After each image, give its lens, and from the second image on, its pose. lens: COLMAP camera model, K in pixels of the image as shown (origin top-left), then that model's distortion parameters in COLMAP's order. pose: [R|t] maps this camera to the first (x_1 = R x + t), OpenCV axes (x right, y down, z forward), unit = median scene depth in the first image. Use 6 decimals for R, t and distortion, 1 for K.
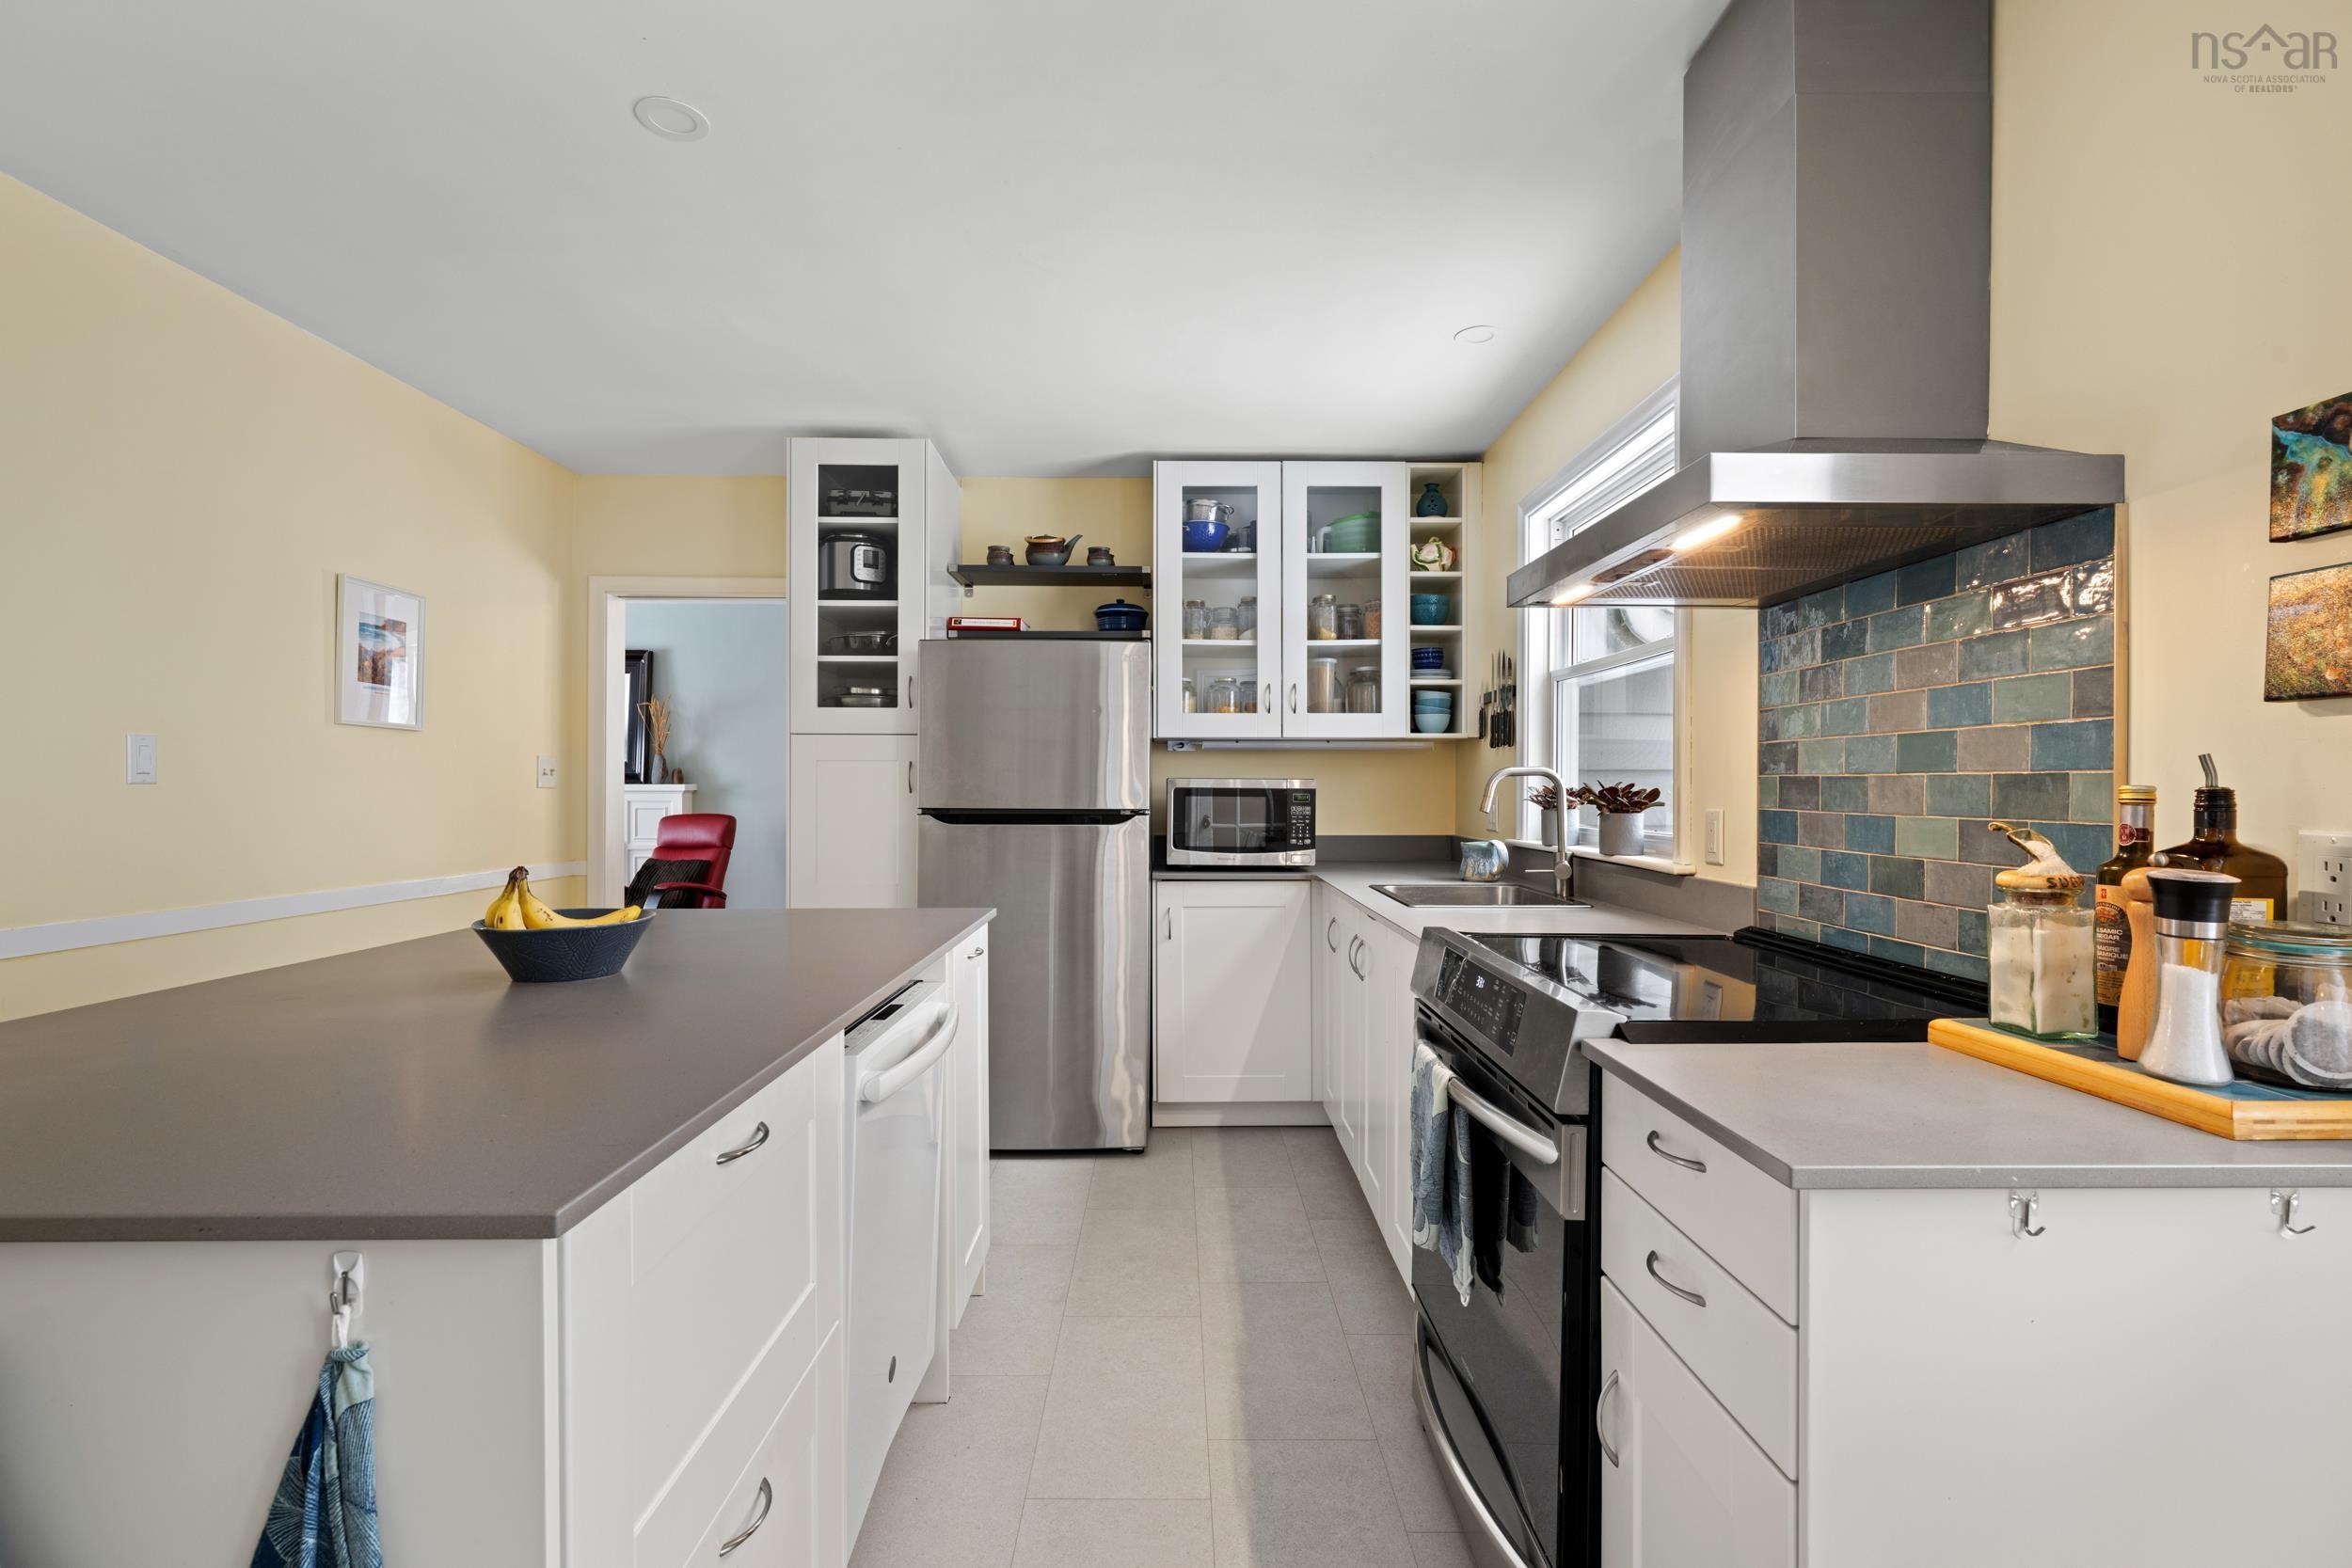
lens RADIAL K [[1042.7, 0, 1176.0], [0, 1042.7, 784.0], [0, 0, 1]] dist [-0.000222, 0.000228]
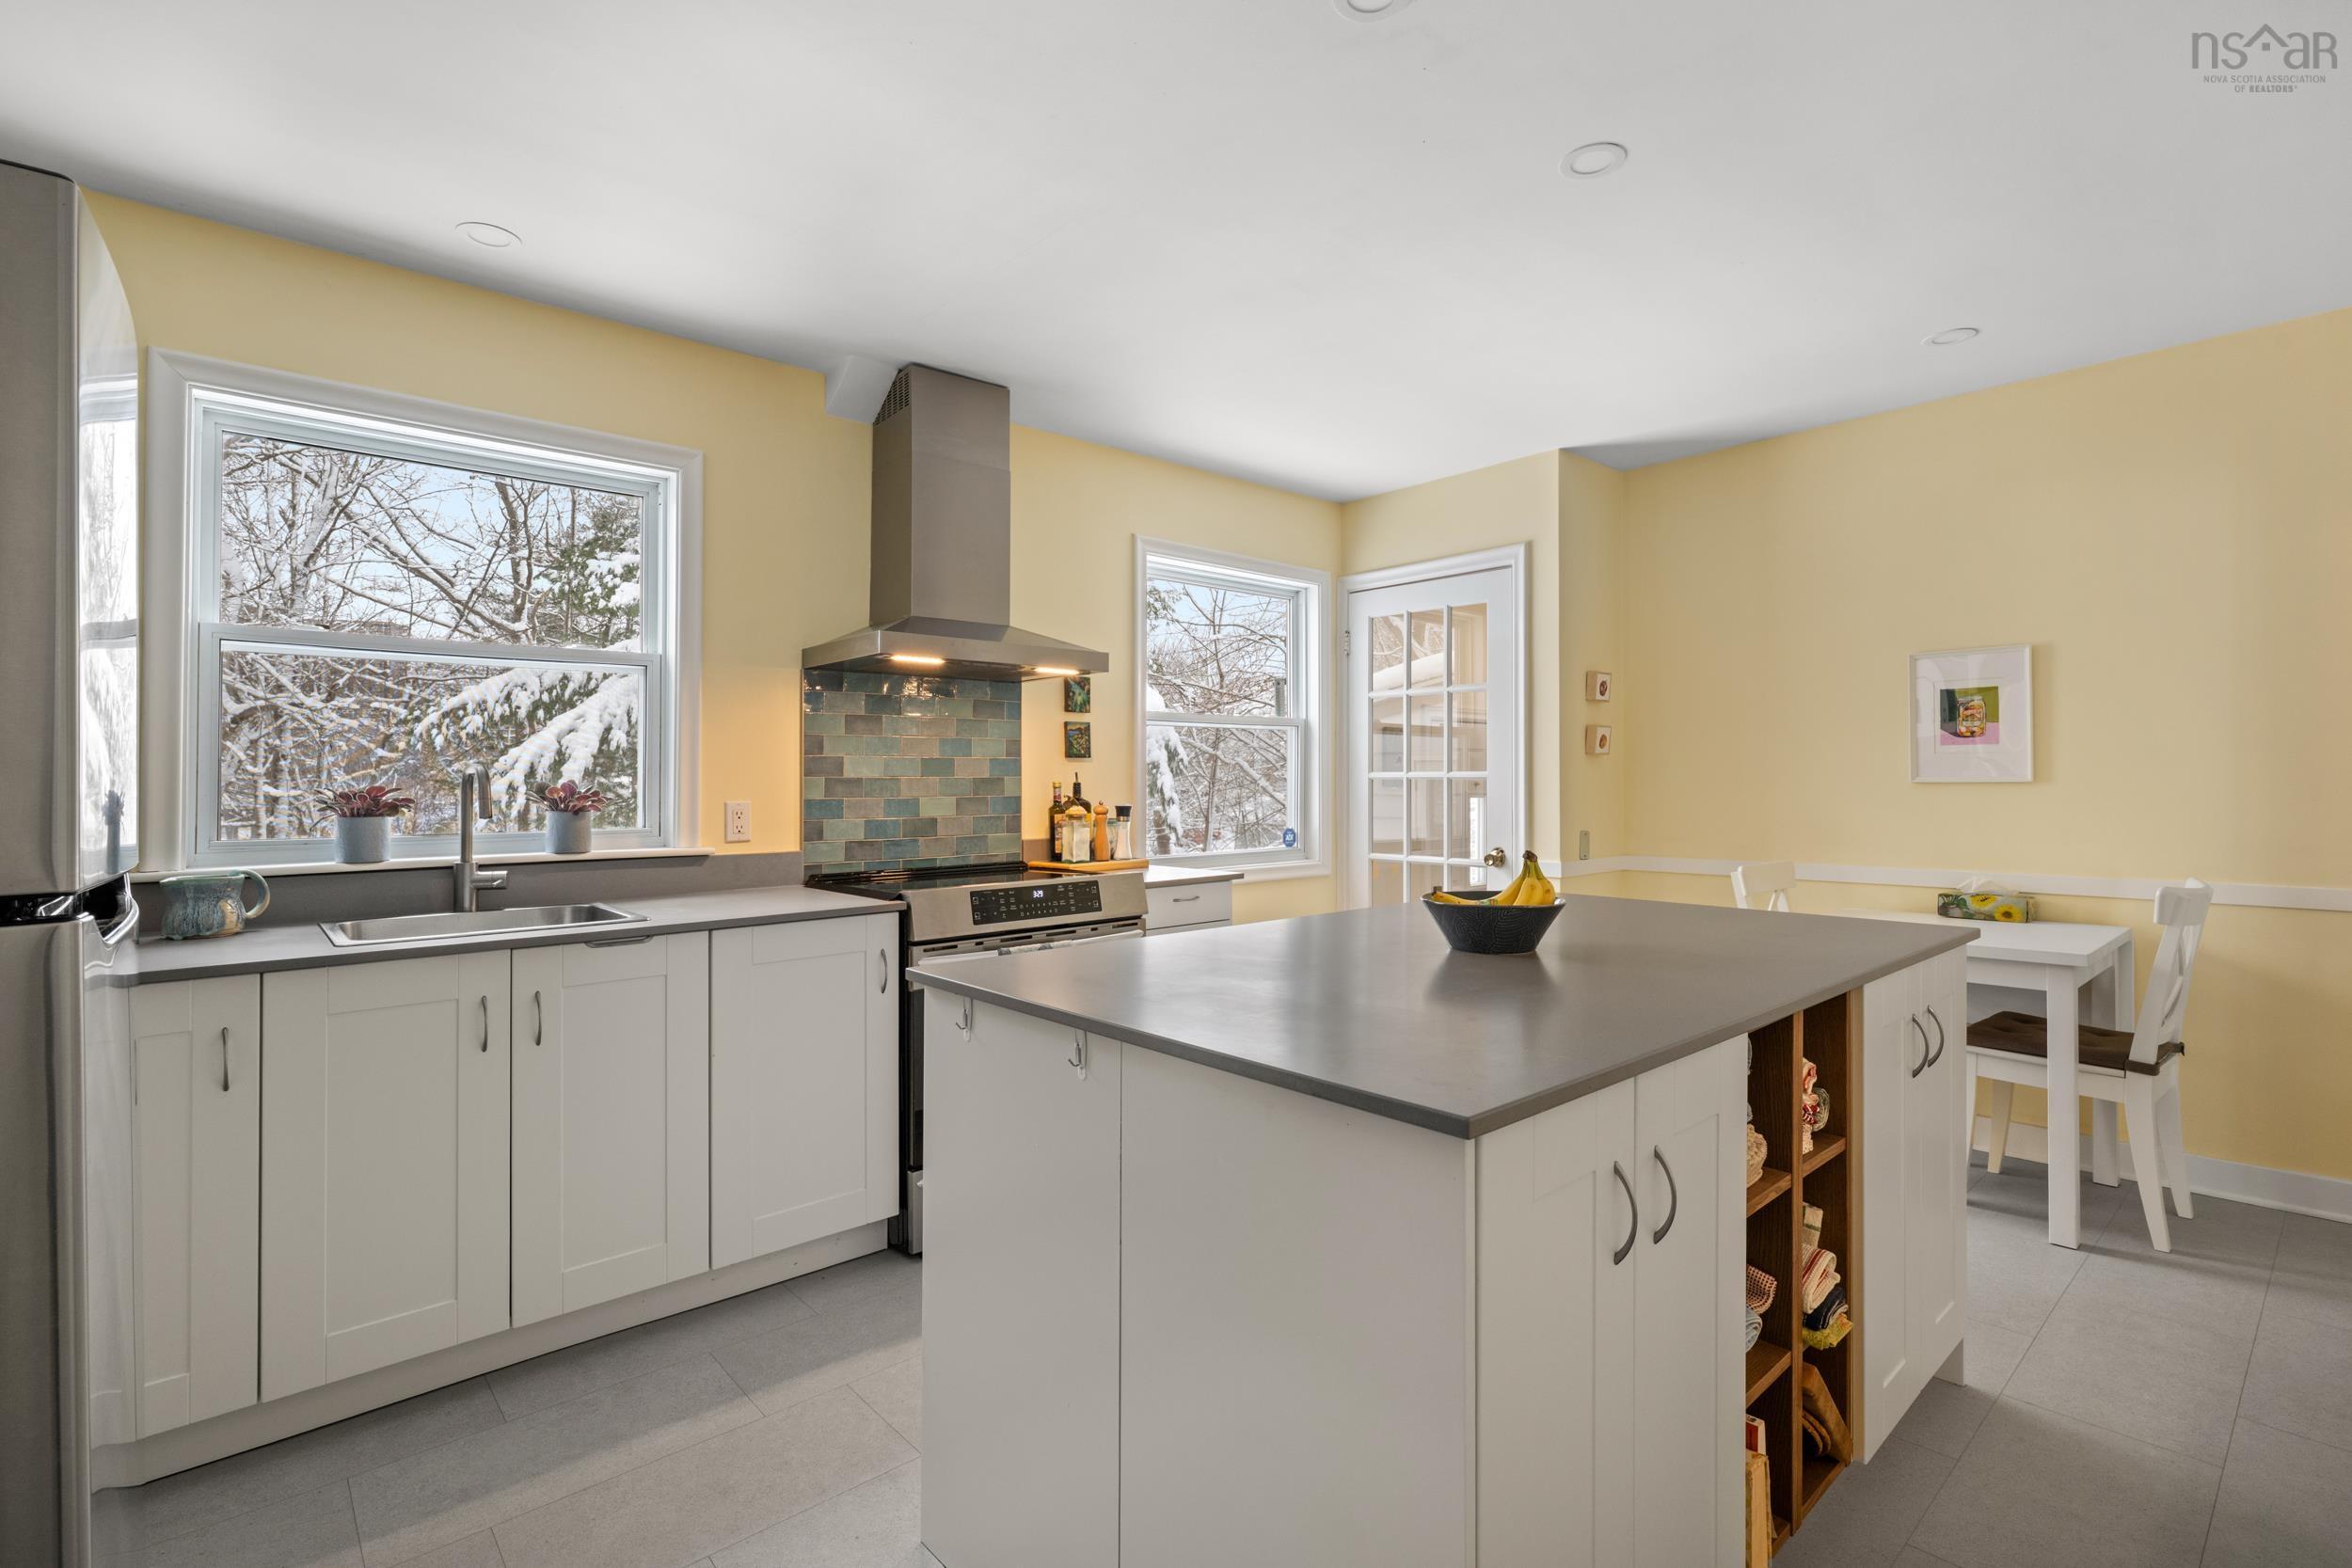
lens RADIAL K [[1083.3, 0, 1176.0], [0, 1083.3, 784.0], [0, 0, 1]] dist [0.000611, -0.000068]
pose [[-0.657760, -0.000169, 0.753228, -0.558505], [0.003870, 0.999986, 0.003604, -0.000701], [-0.753218, 0.005285, -0.657750, 0.911417]]
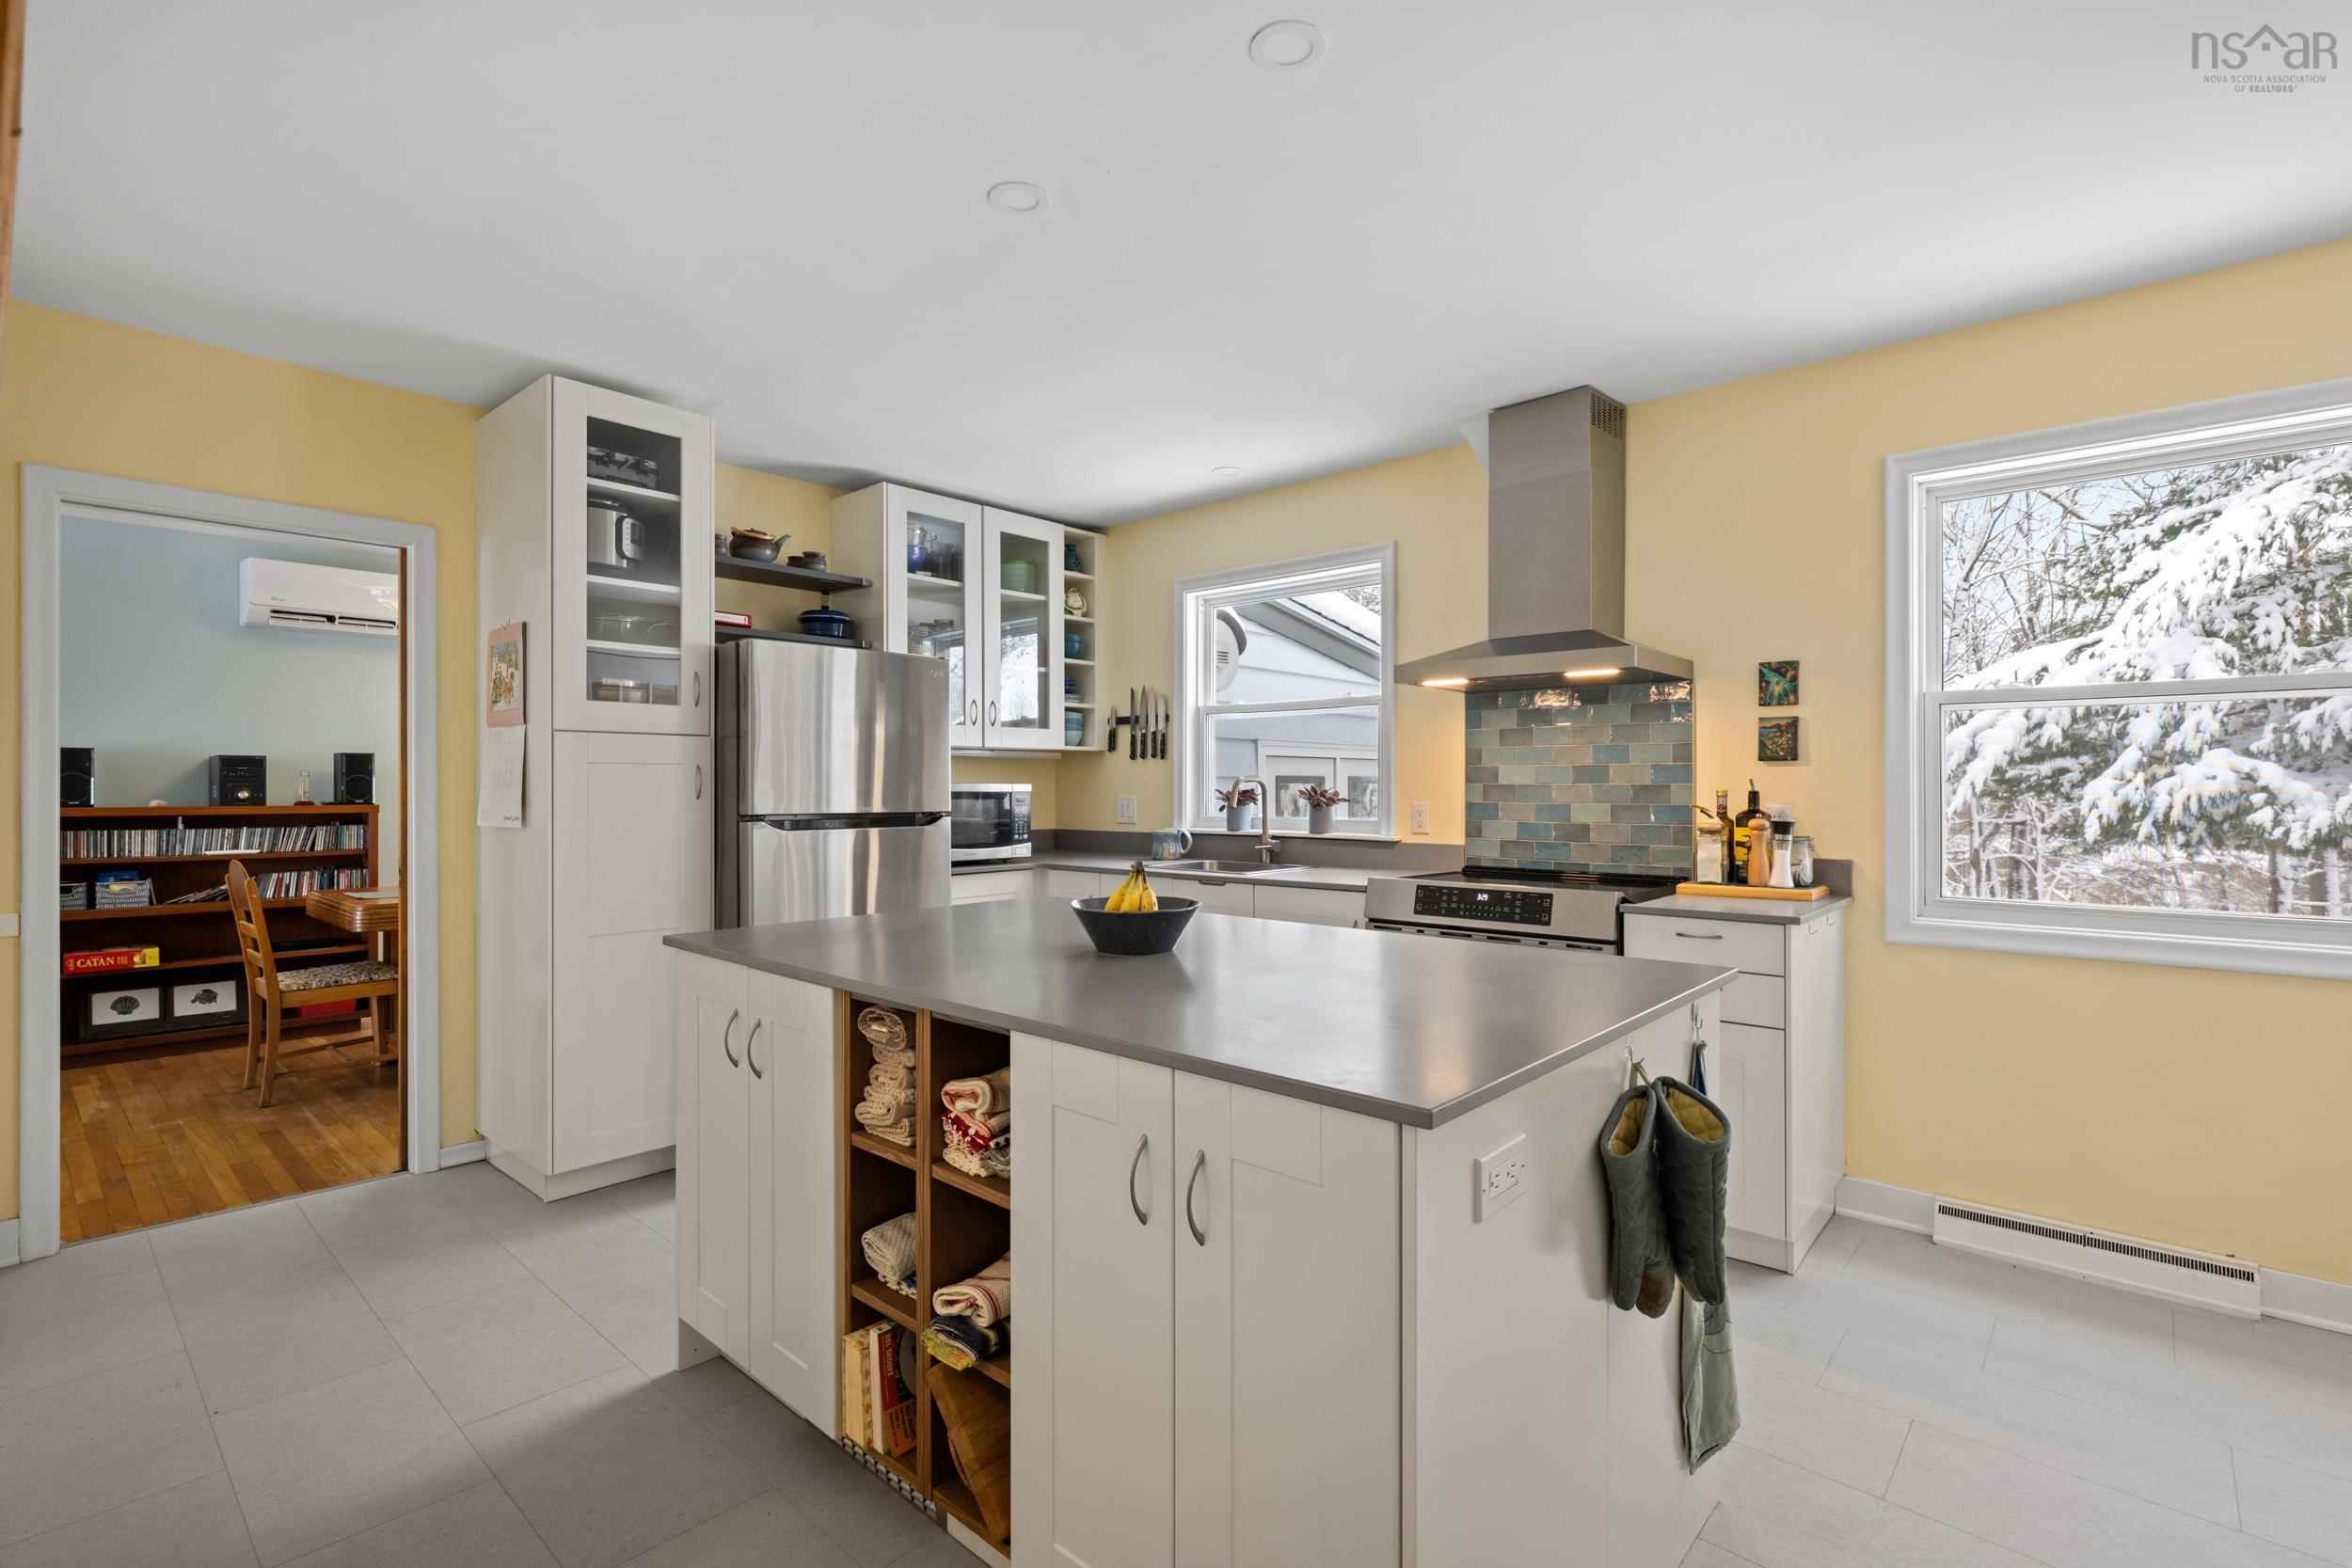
lens RADIAL K [[1068.4, 0, 1176.0], [0, 1068.4, 784.0], [0, 0, 1]] dist [0.001546, -0.000171]
pose [[0.681046, -0.000900, 0.732240, -0.655775], [0.000222, 0.999999, 0.001022, -0.005253], [-0.732240, -0.000533, 0.681046, 0.048493]]
